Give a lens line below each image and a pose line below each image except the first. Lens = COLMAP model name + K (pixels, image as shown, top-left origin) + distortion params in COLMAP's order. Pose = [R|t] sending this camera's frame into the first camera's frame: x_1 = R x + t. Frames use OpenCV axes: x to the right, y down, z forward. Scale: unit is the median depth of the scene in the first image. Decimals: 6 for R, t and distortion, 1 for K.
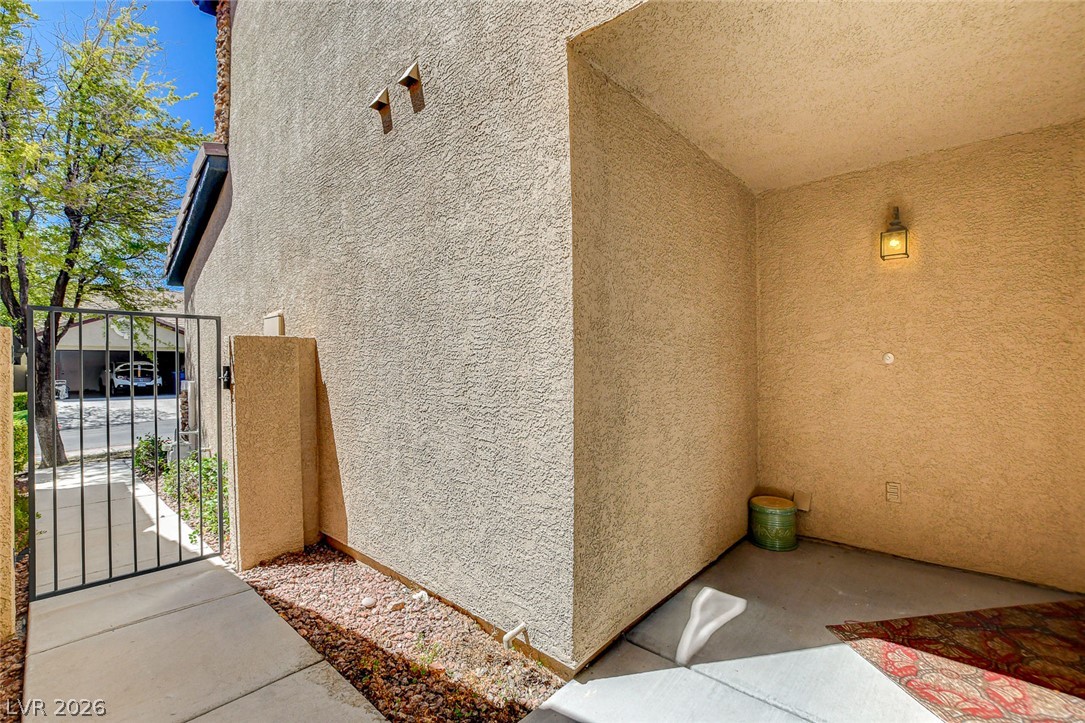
lens RADIAL K [[468.3, 0, 538.7], [0, 468.3, 365.8], [0, 0, 1]] dist [-0.000579, 0.000105]
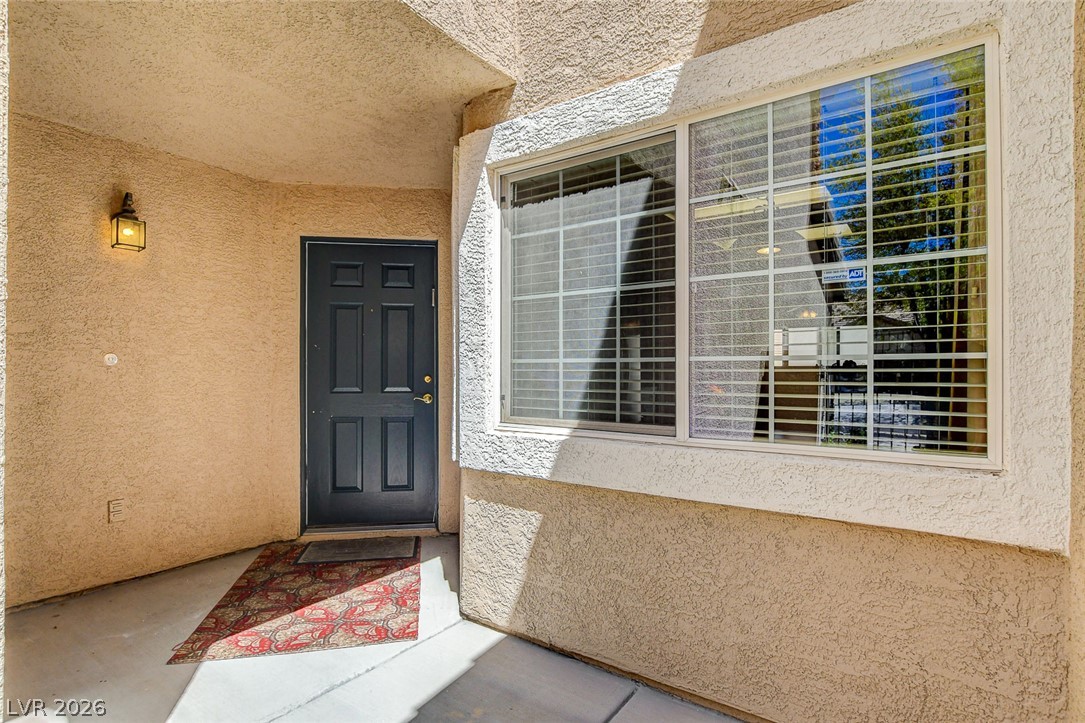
lens RADIAL K [[552.9, 0, 539.5], [0, 552.9, 363.6], [0, 0, 1]] dist [-0.003405, -0.000471]
pose [[-0.083852, 0.024134, 0.996186, -0.399225], [0.000595, 0.999708, -0.024169, 0.019551], [-0.996478, -0.001433, -0.083842, 0.329179]]
